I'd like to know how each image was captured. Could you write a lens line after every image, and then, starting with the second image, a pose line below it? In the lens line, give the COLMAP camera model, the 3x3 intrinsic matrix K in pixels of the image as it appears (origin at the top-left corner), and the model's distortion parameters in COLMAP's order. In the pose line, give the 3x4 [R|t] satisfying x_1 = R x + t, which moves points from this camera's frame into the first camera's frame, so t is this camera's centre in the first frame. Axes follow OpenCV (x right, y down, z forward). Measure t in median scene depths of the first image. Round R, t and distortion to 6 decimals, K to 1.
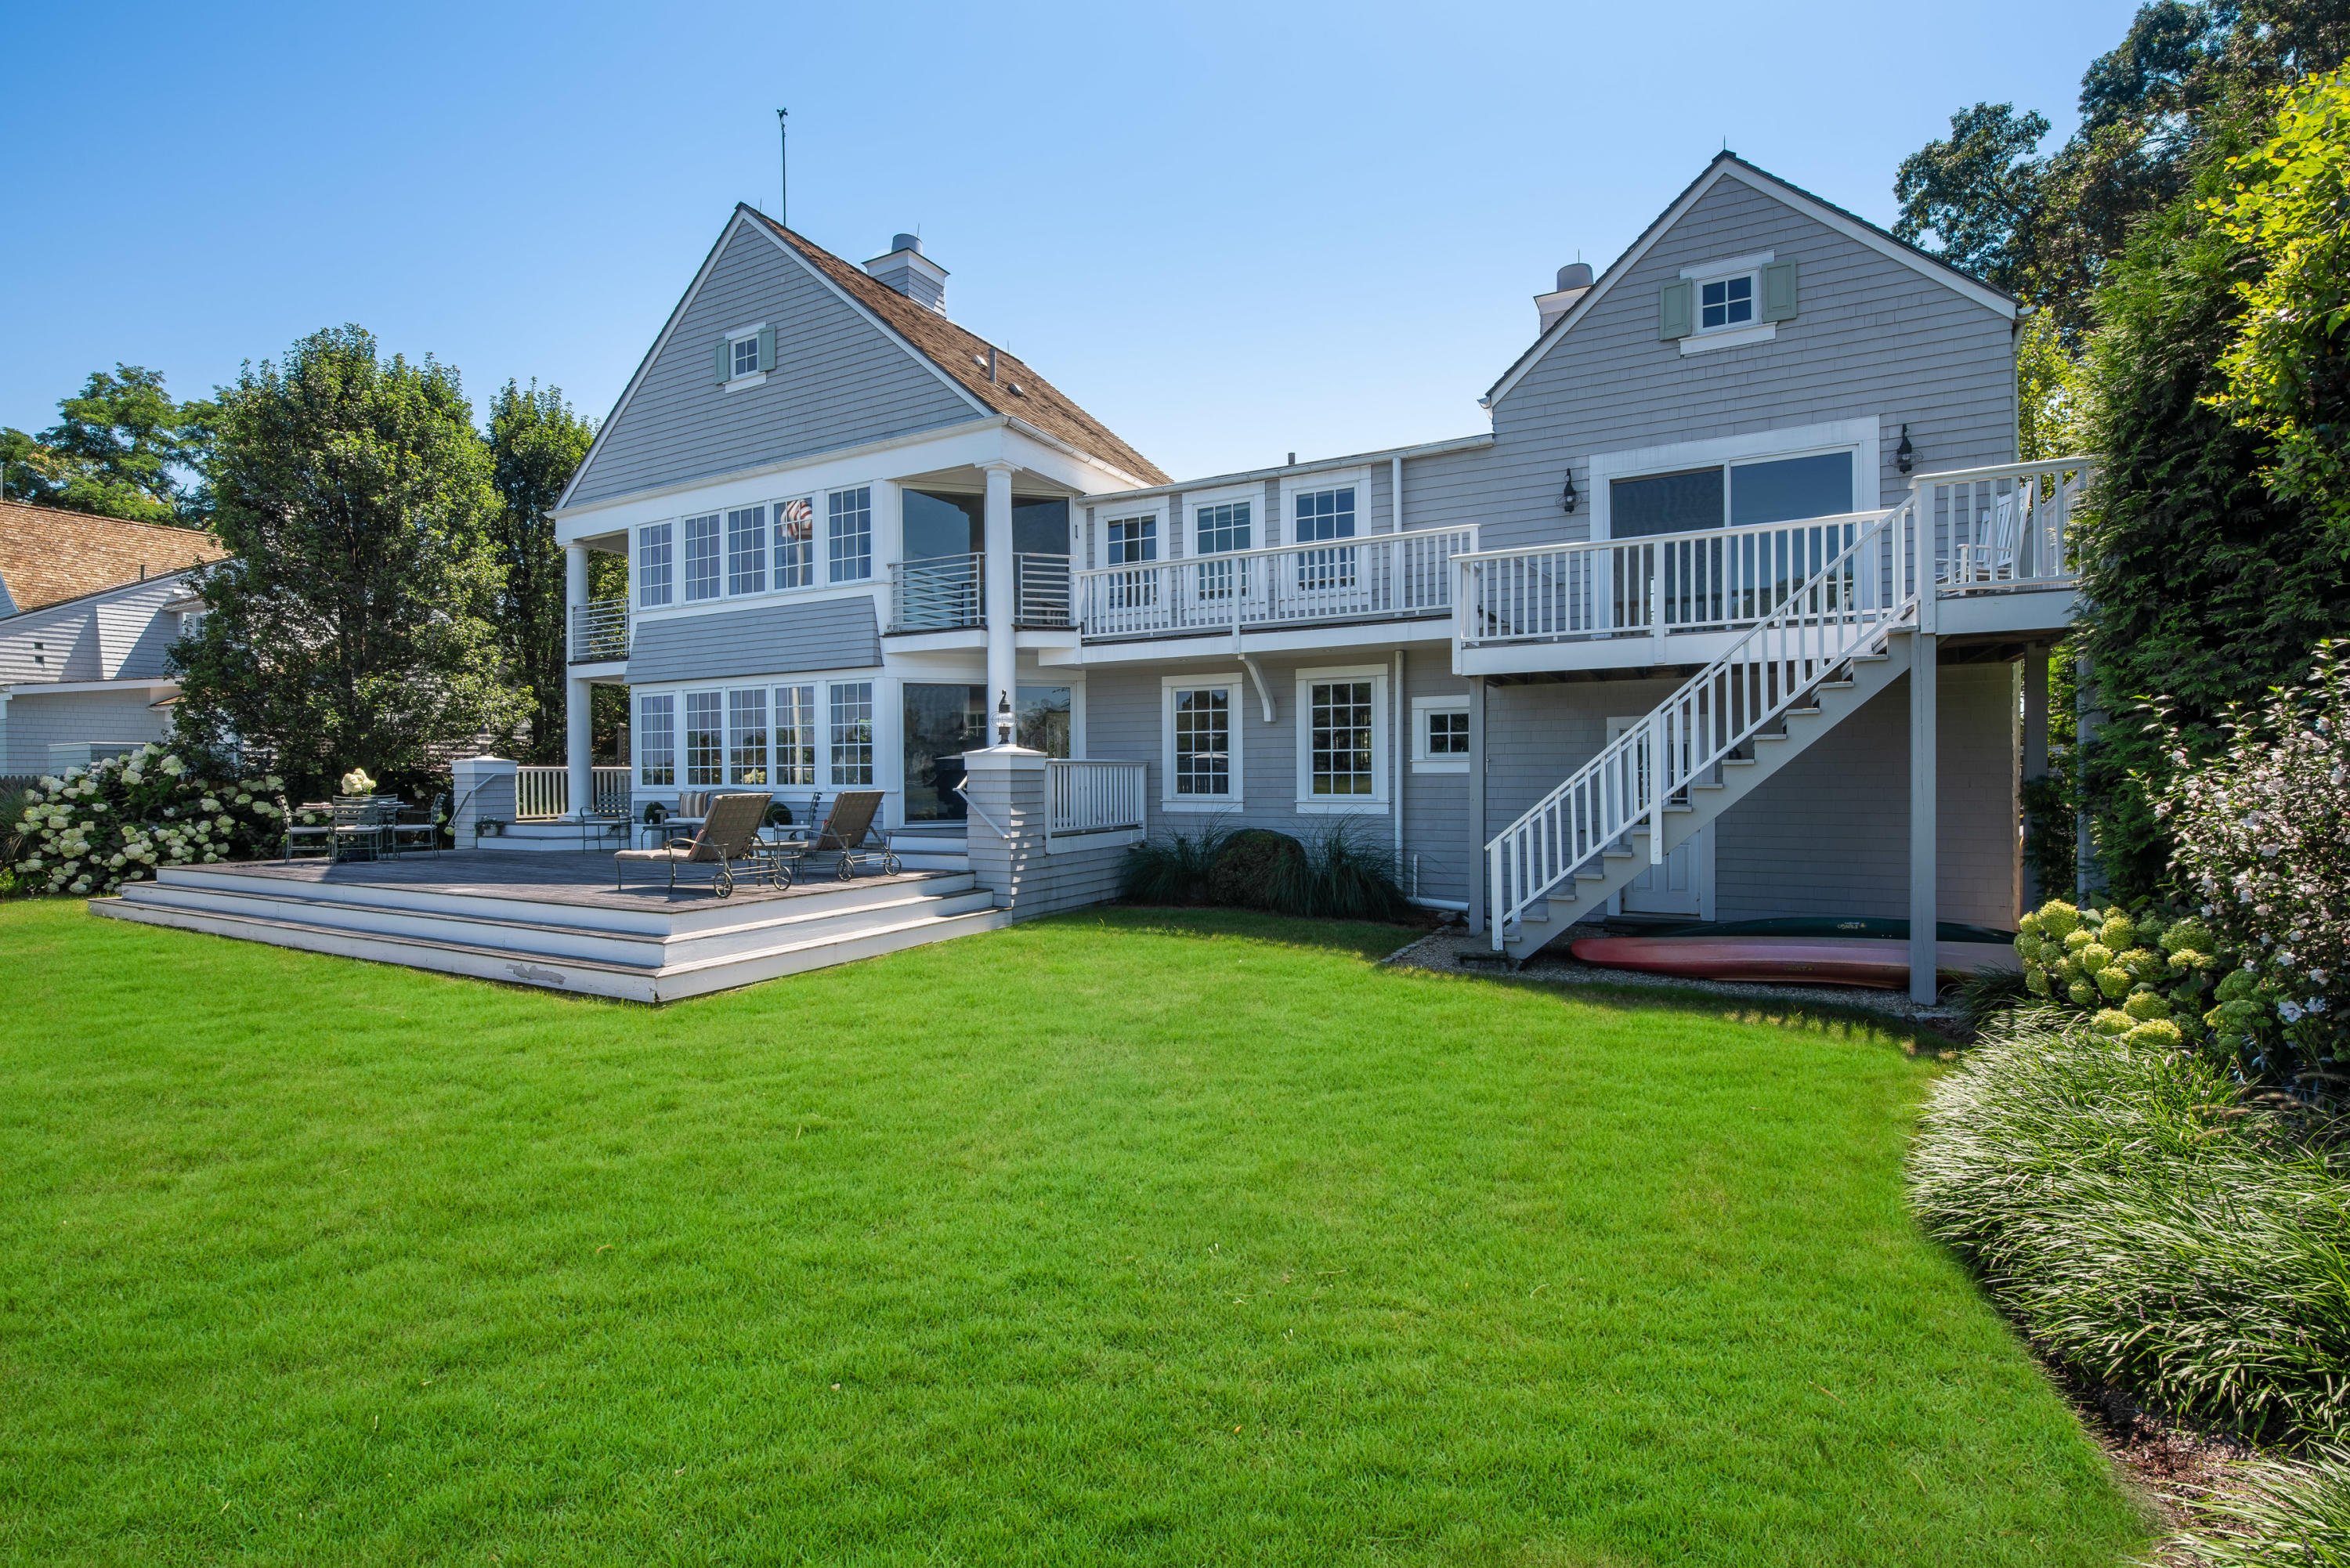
lens RADIAL K [[1057.5, 0, 1175.0], [0, 1057.5, 784.0], [0, 0, 1]] dist [-0.007982, -0.000337]
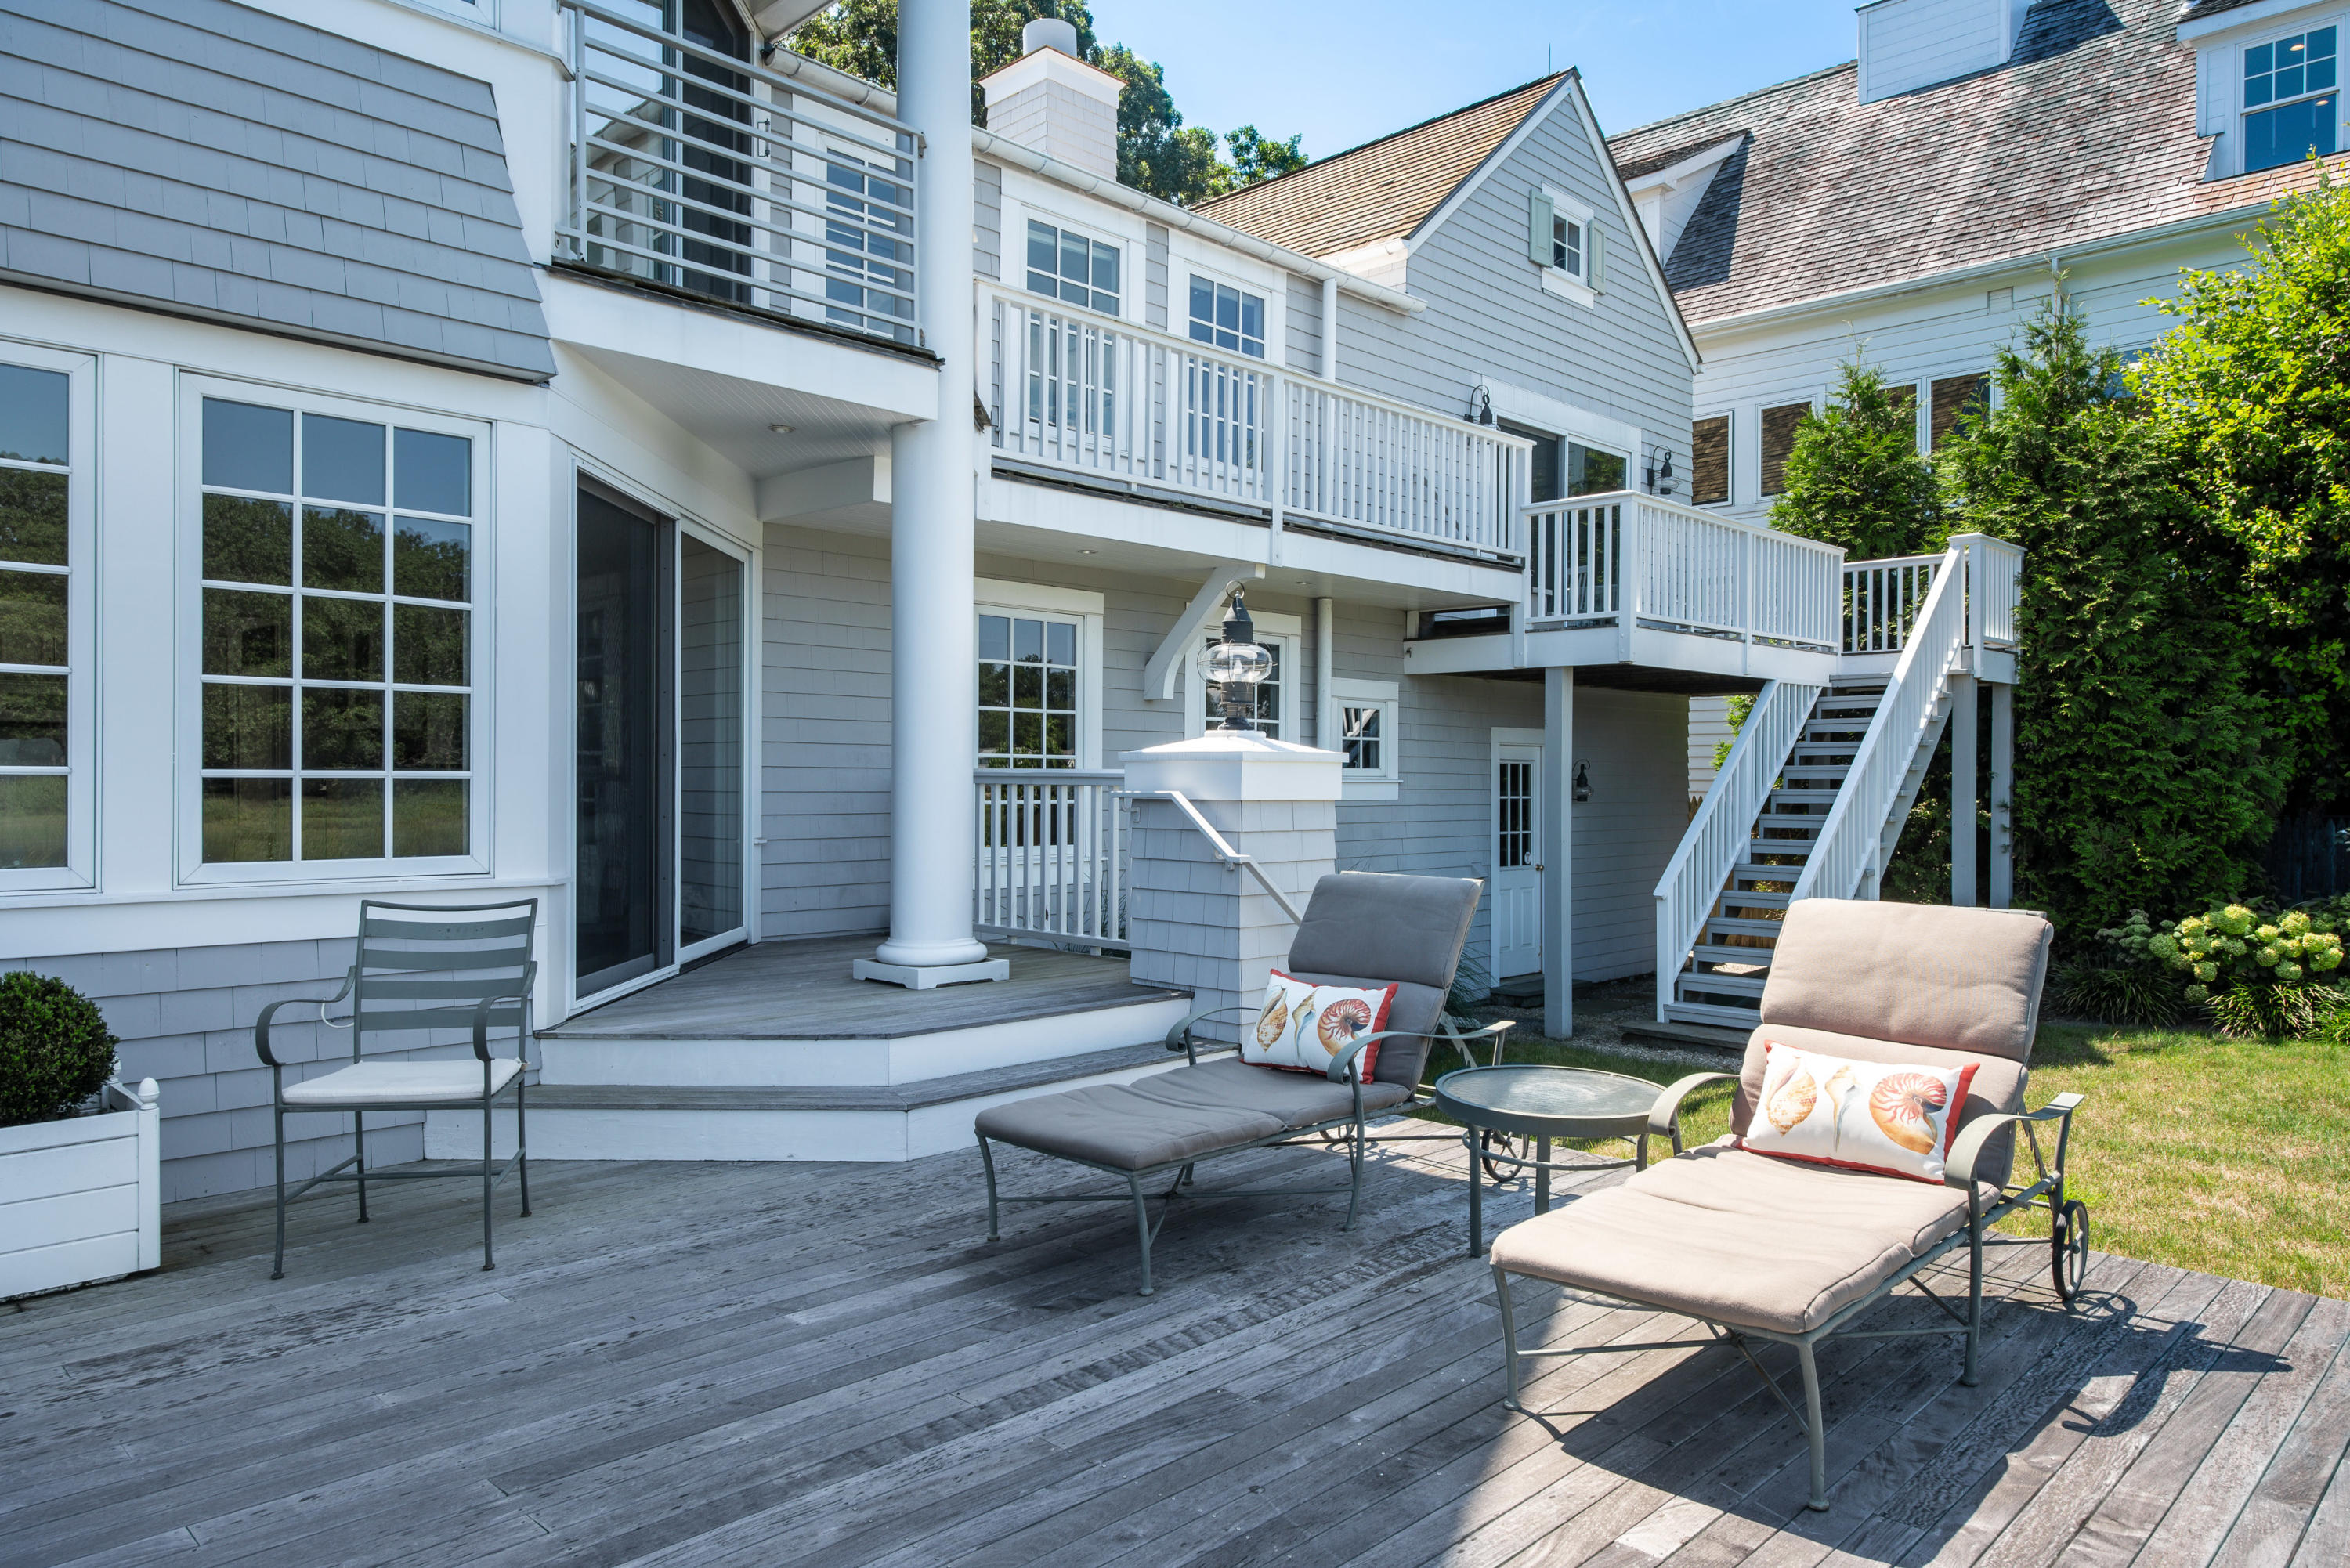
lens RADIAL K [[1573.3, 0, 1175.0], [0, 1573.3, 784.0], [0, 0, 1]] dist [-0.004253, -0.000925]
pose [[0.262532, 0.003471, 0.964917, -0.646512], [-0.008662, 0.999962, -0.001240, -0.016941], [-0.964884, -0.008033, 0.262552, 0.806733]]
